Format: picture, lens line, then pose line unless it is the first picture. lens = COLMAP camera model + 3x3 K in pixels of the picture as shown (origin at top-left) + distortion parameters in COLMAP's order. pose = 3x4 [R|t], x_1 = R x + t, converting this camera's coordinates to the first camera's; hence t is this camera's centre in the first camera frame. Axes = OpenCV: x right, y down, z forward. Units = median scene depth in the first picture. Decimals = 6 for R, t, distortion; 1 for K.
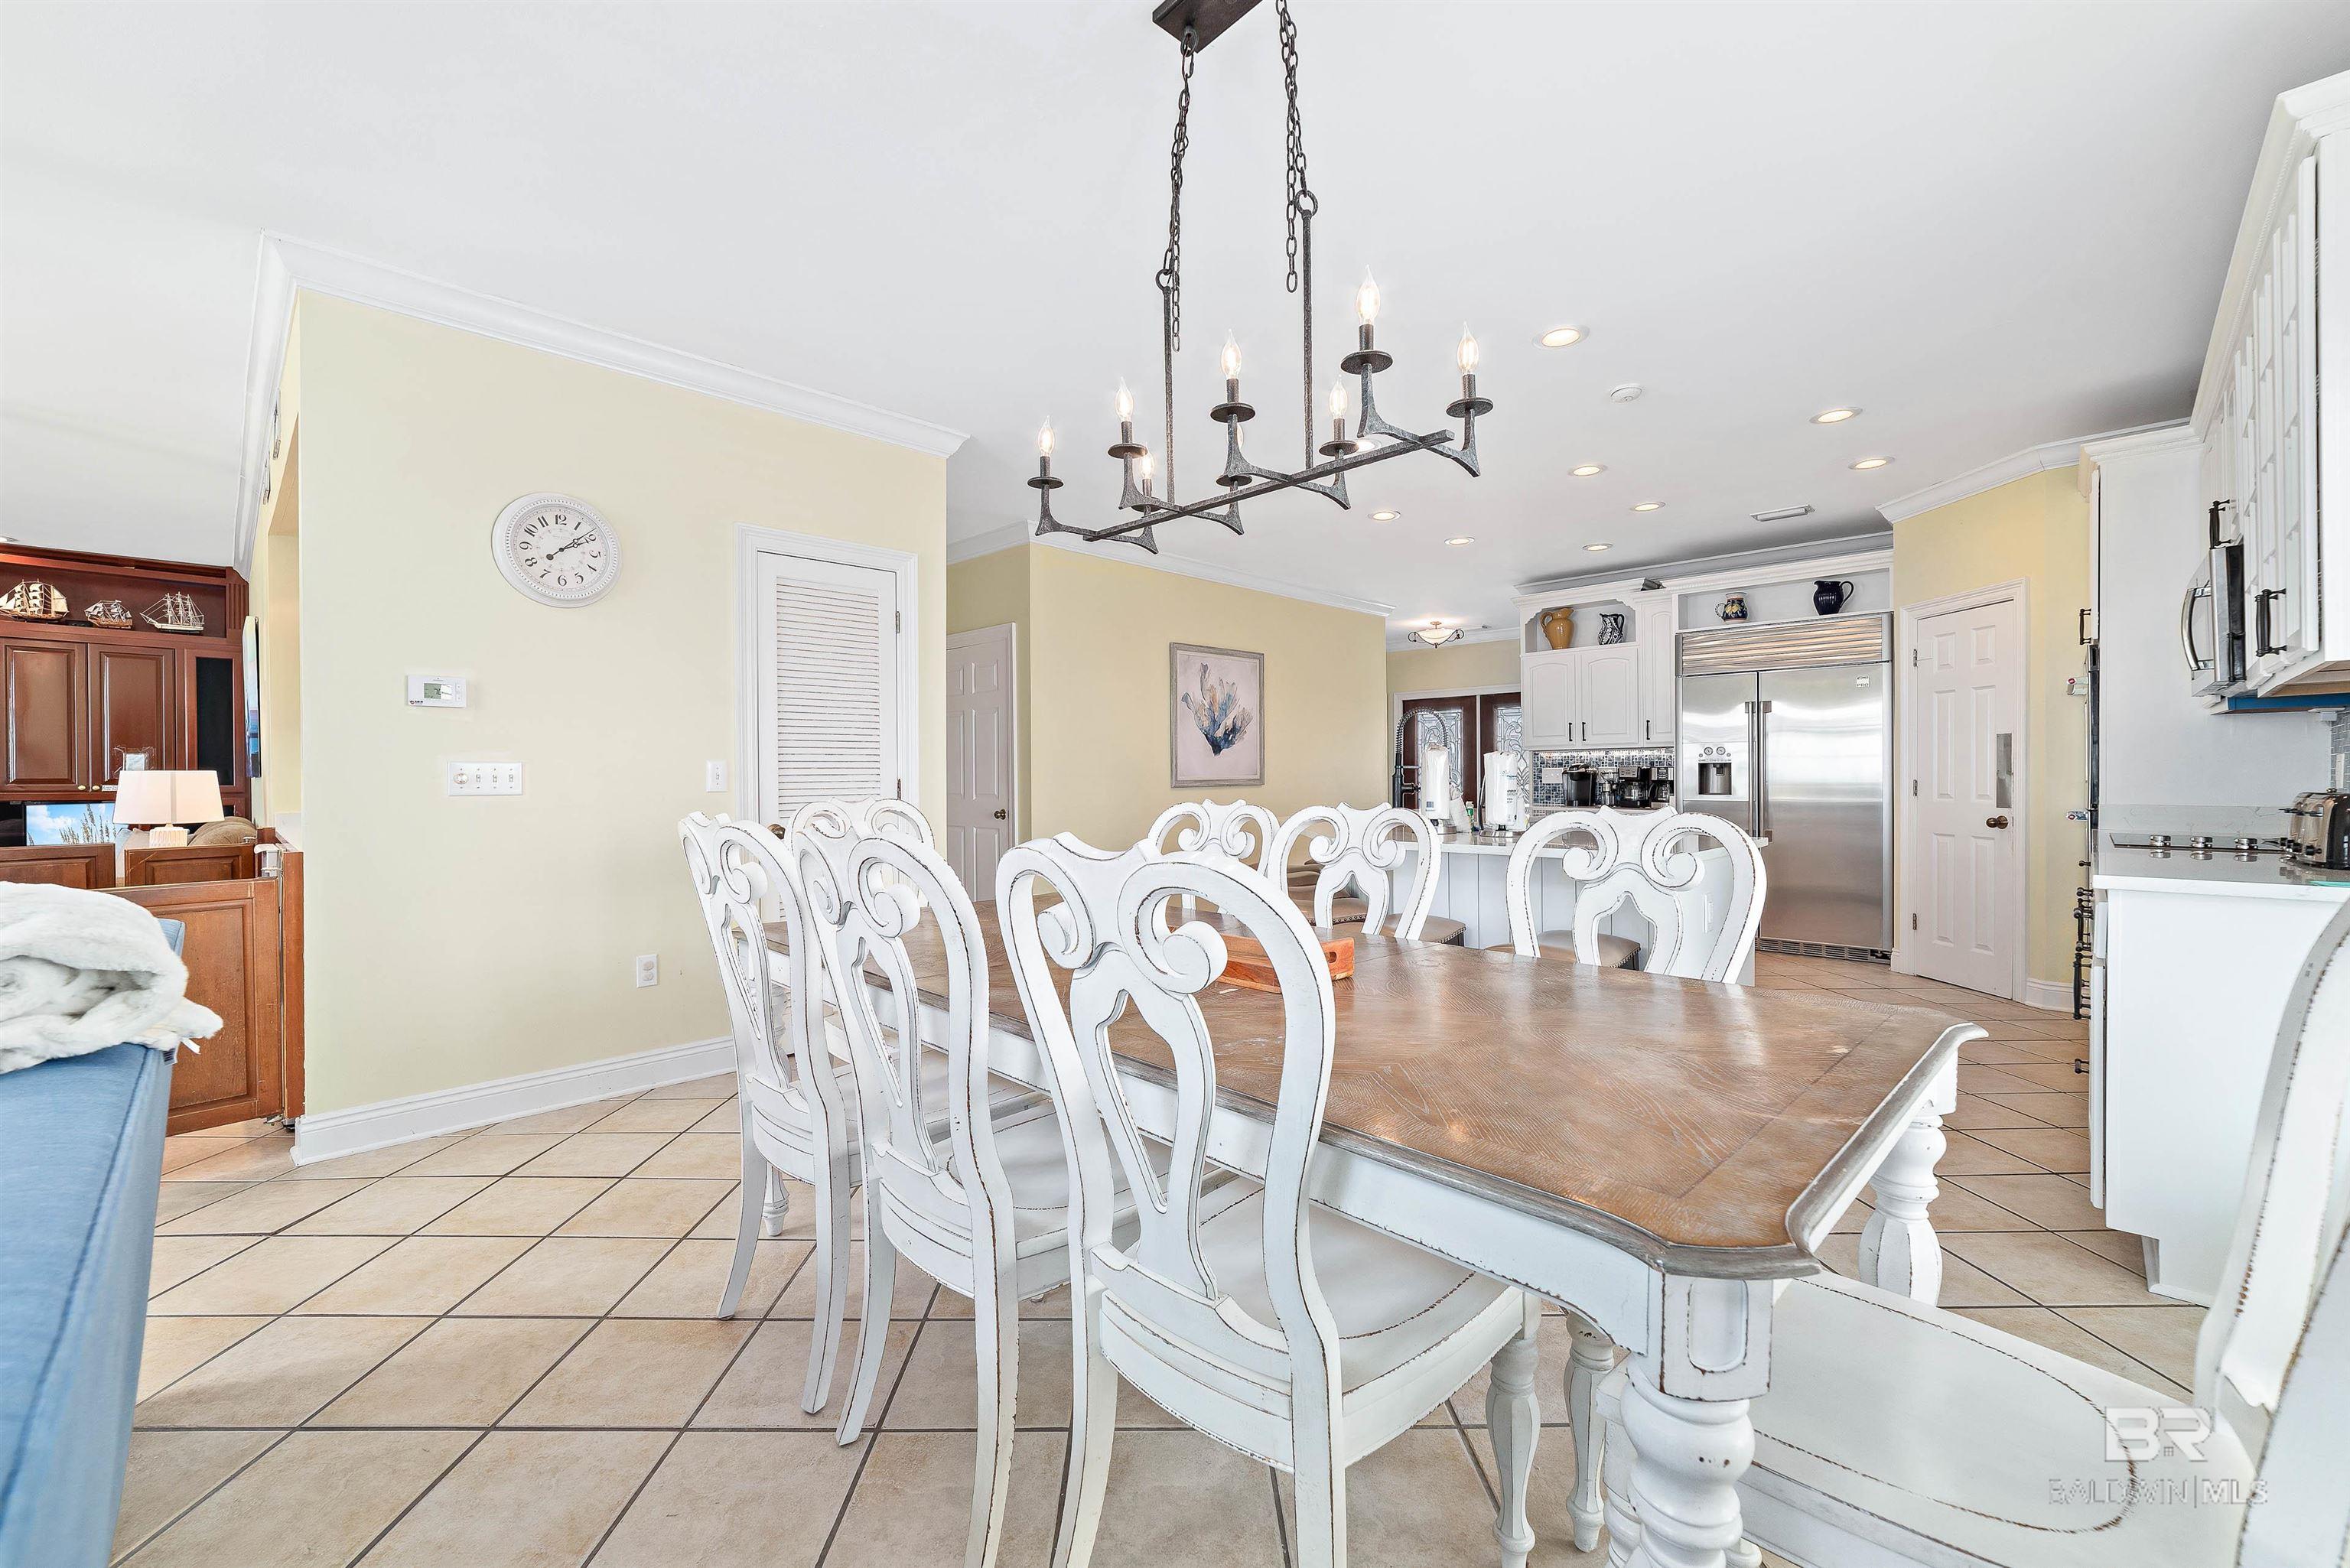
lens RADIAL K [[904.4, 0, 1217.4], [0, 904.4, 796.7], [0, 0, 1]] dist [-0.018404, 0.003298]
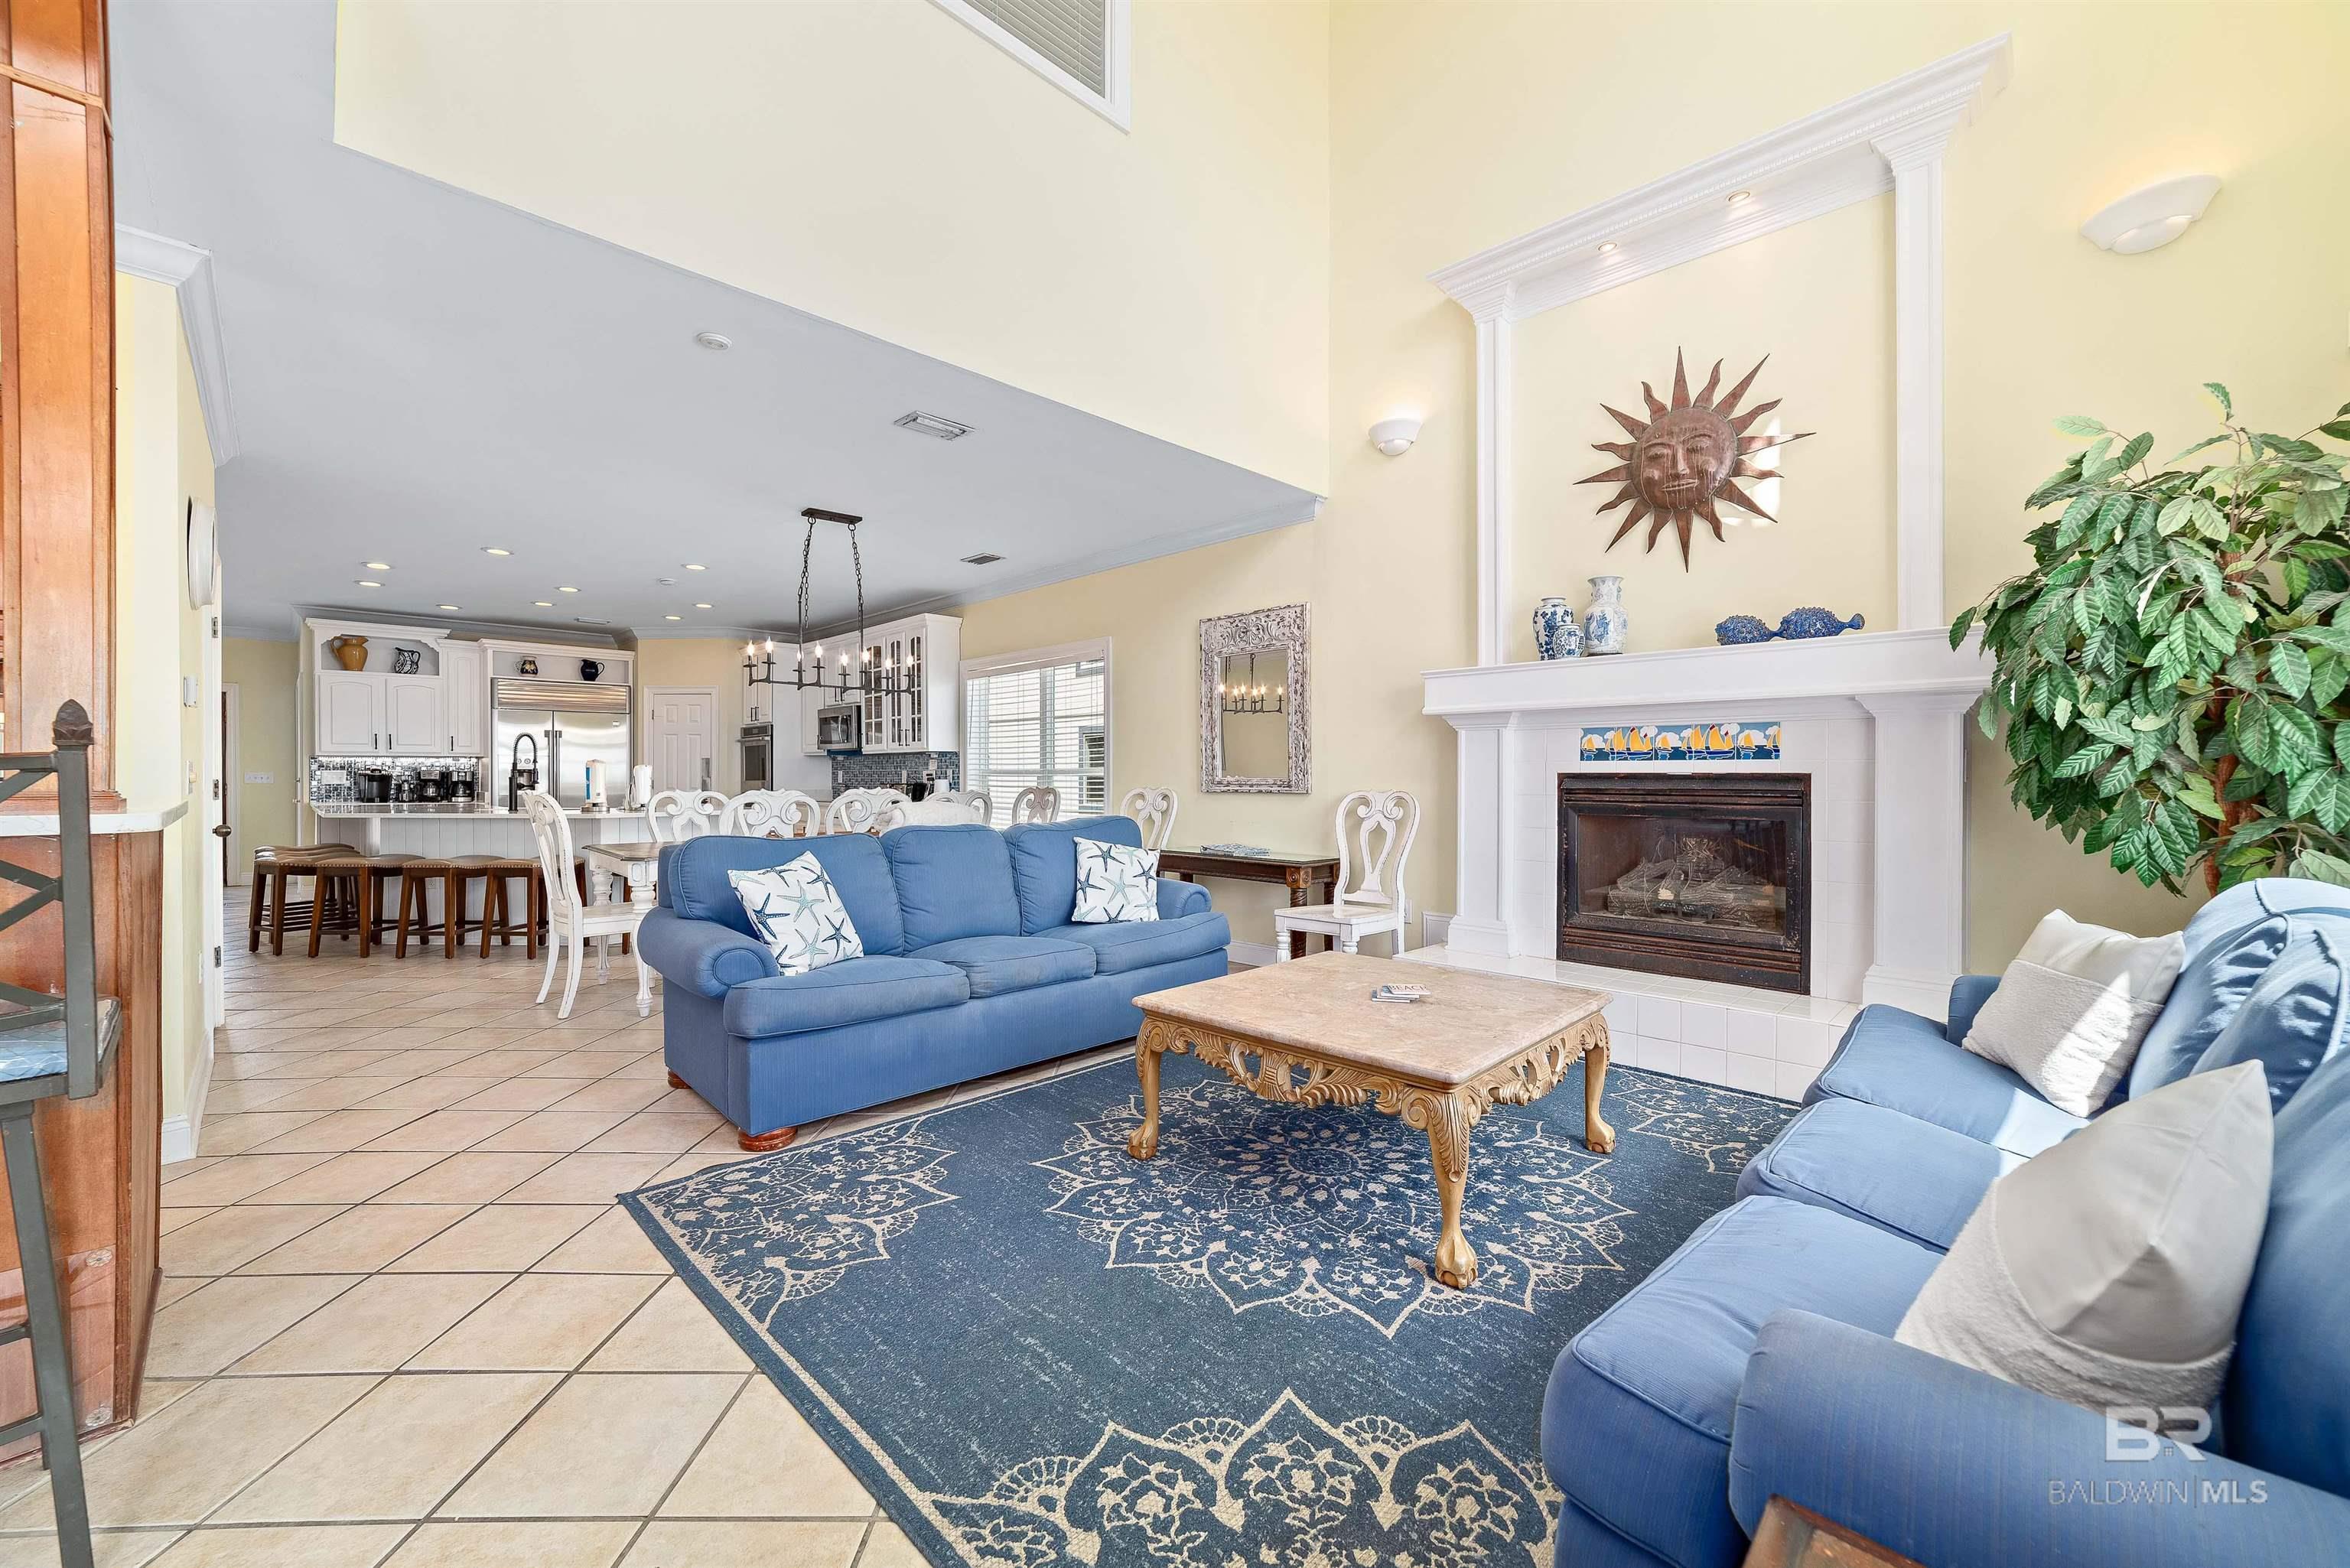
lens RADIAL K [[904.4, 0, 1185.0], [0, 904.4, 786.4], [0, 0, 1]] dist [-0.018404, 0.003298]
pose [[-0.002731, -0.005136, 0.999983, -0.928945], [0.019458, 0.999797, 0.005189, 0.004827], [-0.999807, 0.019472, -0.002631, -0.096438]]
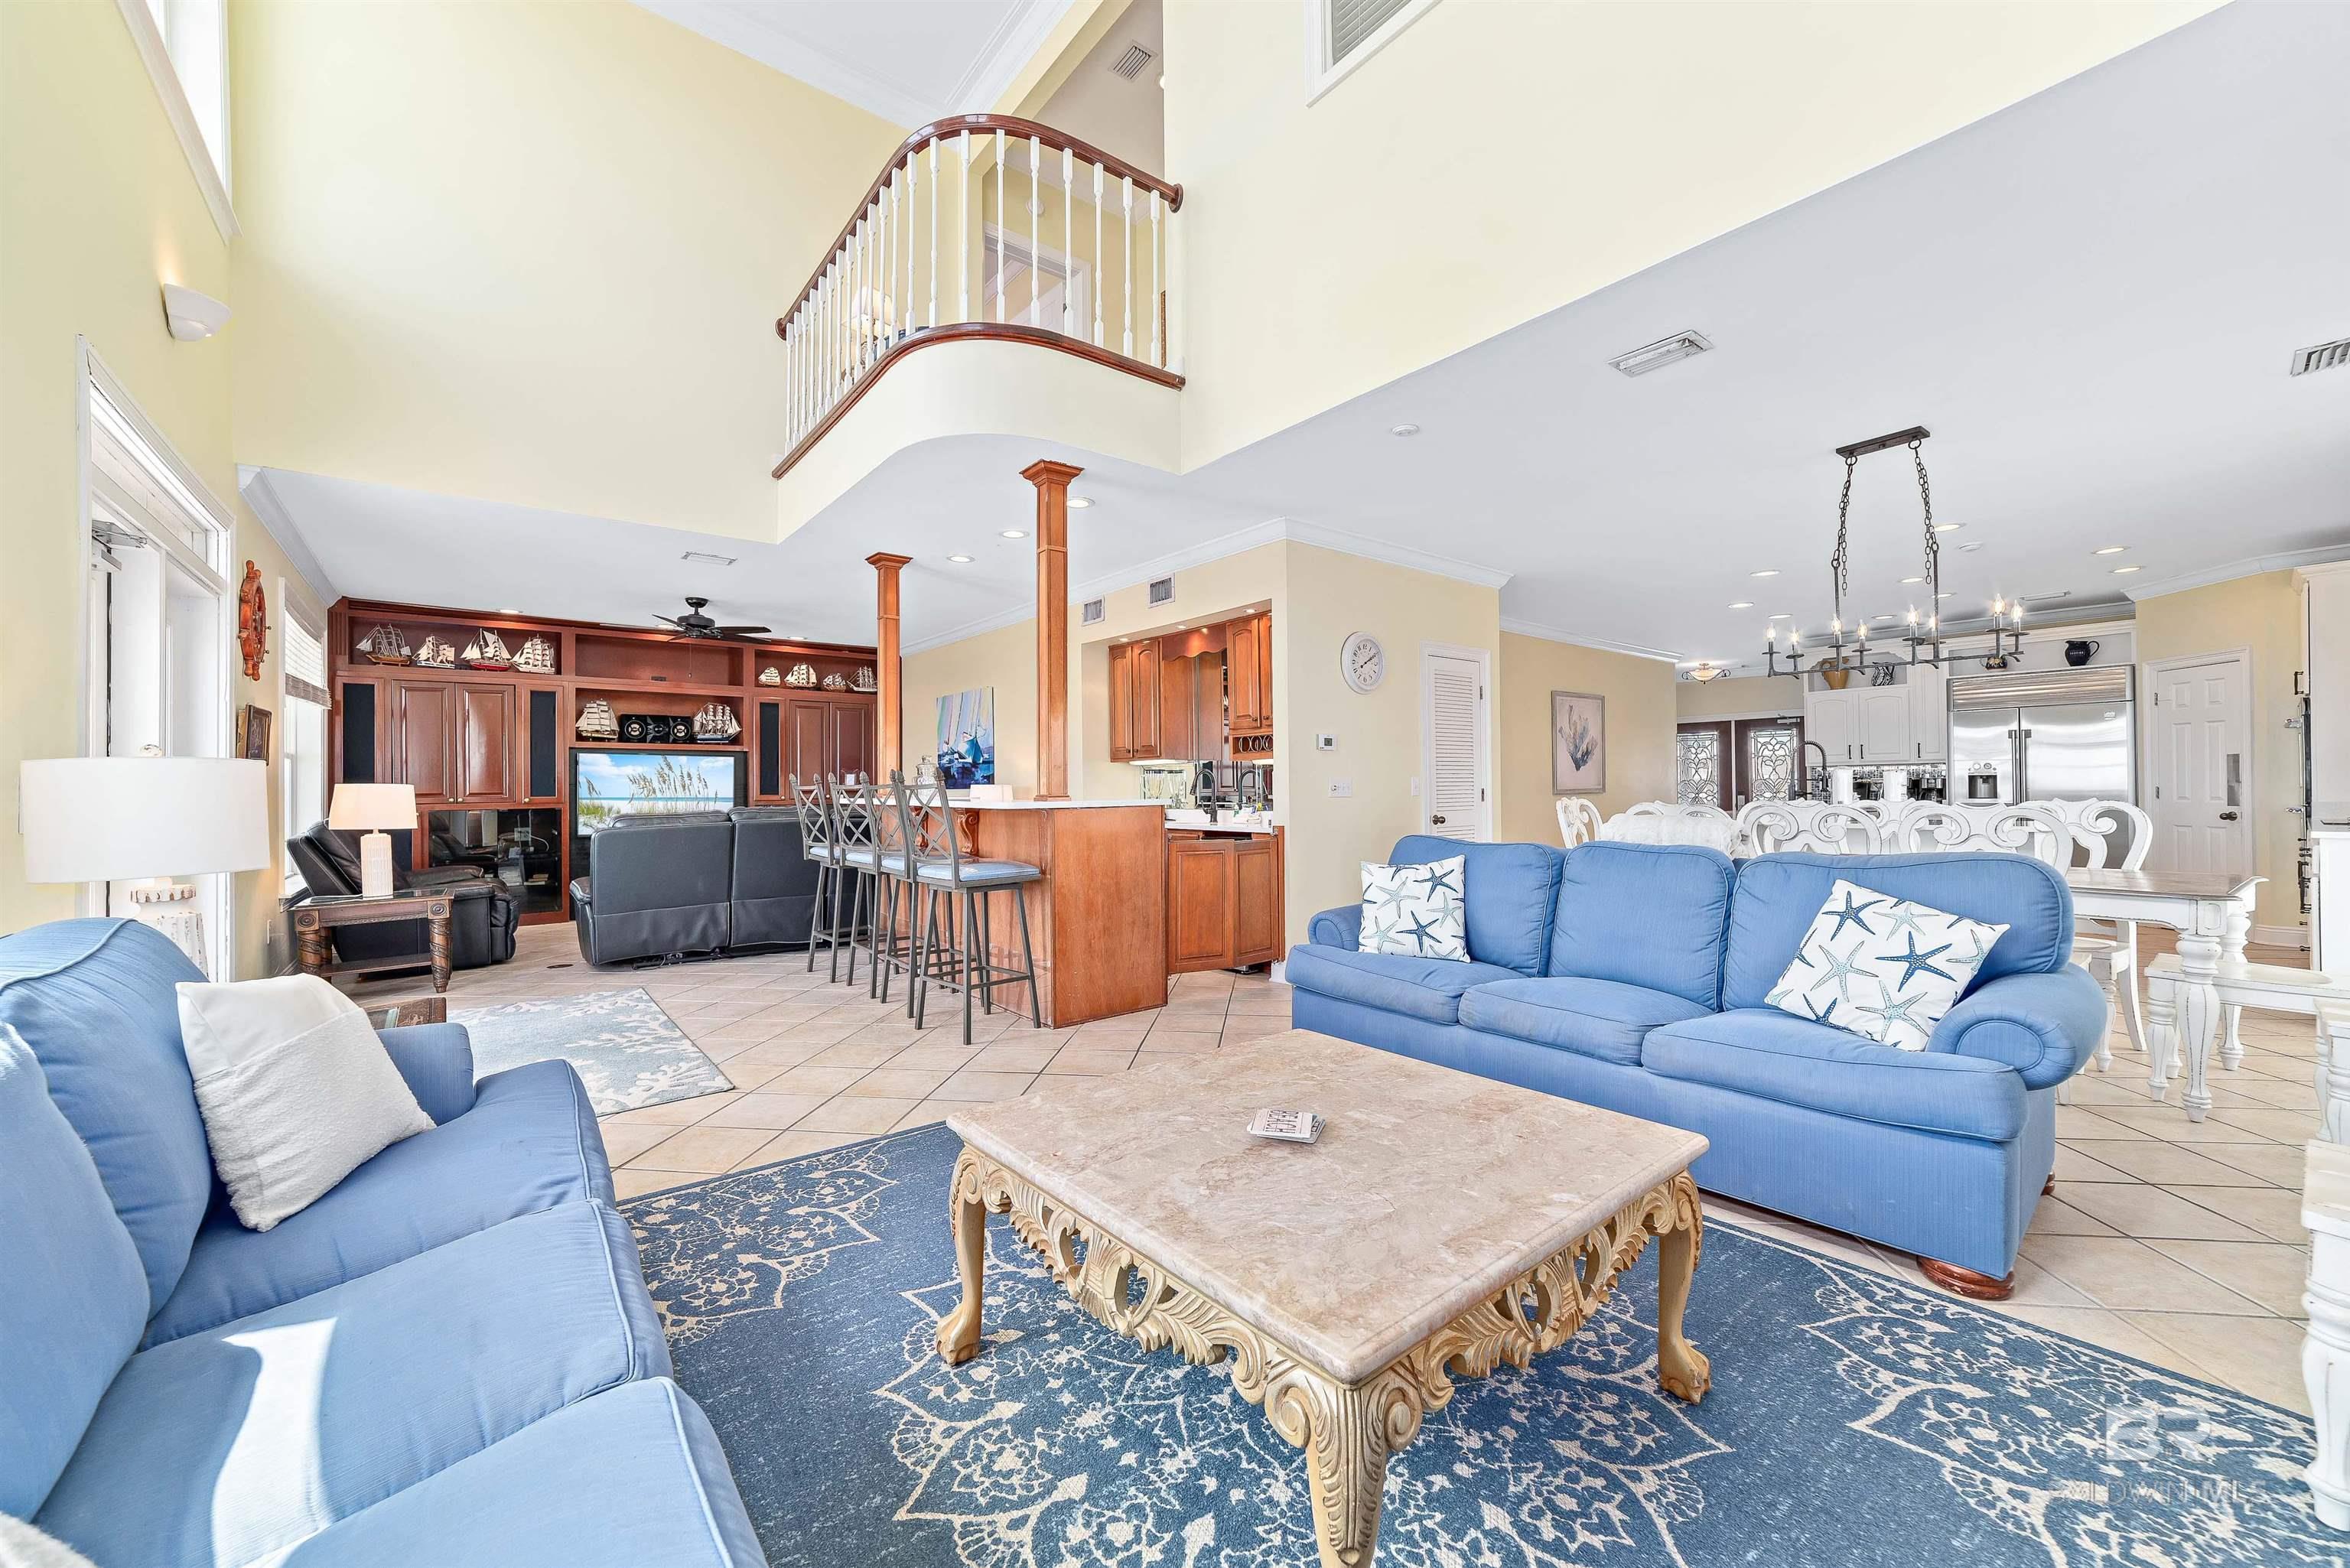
lens RADIAL K [[904.4, 0, 1179.4], [0, 904.4, 797.4], [0, 0, 1]] dist [-0.018404, 0.003298]
pose [[0.992859, -0.002052, -0.119273, -0.489132], [0.000554, 0.999921, -0.012589, 0.012220], [0.119290, 0.012433, 0.992782, -0.481270]]
